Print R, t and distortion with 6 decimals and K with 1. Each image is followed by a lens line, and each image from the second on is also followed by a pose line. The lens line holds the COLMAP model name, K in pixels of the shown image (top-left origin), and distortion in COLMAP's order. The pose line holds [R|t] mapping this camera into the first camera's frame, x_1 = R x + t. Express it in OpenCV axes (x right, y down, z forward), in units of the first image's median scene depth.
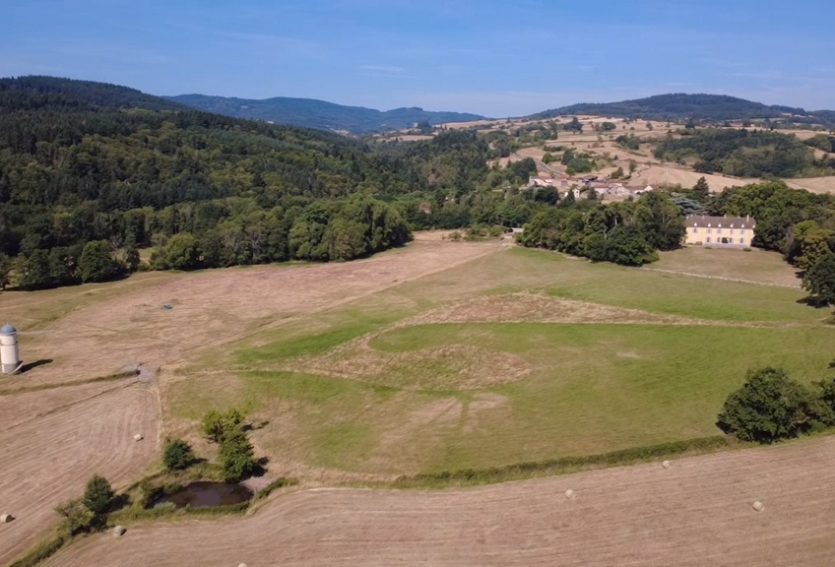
lens RADIAL K [[735.5, 0, 417.5], [0, 735.5, 283.5], [0, 0, 1]] dist [-0.001090, -0.002573]
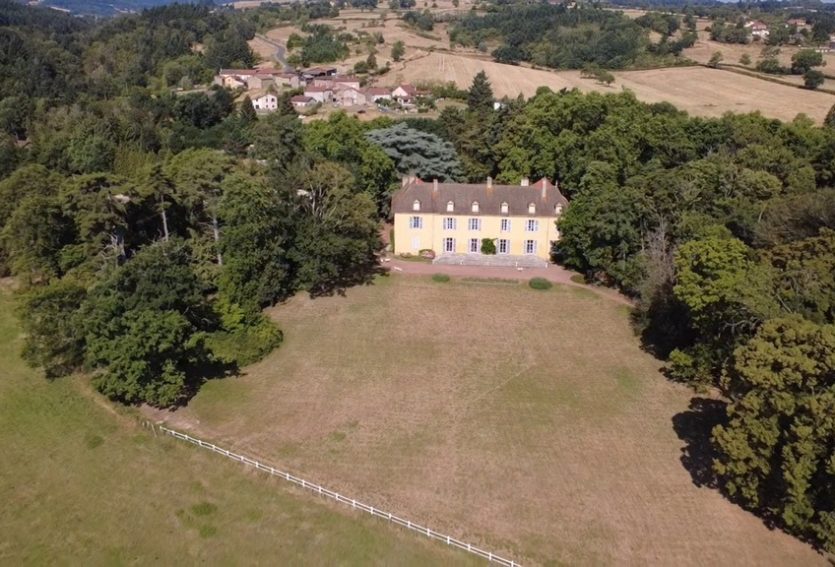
lens RADIAL K [[735.5, 0, 417.5], [0, 735.5, 283.5], [0, 0, 1]] dist [-0.001090, -0.002573]
pose [[0.976056, -0.063071, 0.208174, 0.156053], [0.032664, 0.988687, 0.146392, -0.050619], [-0.215052, -0.136087, 0.967074, 0.328853]]
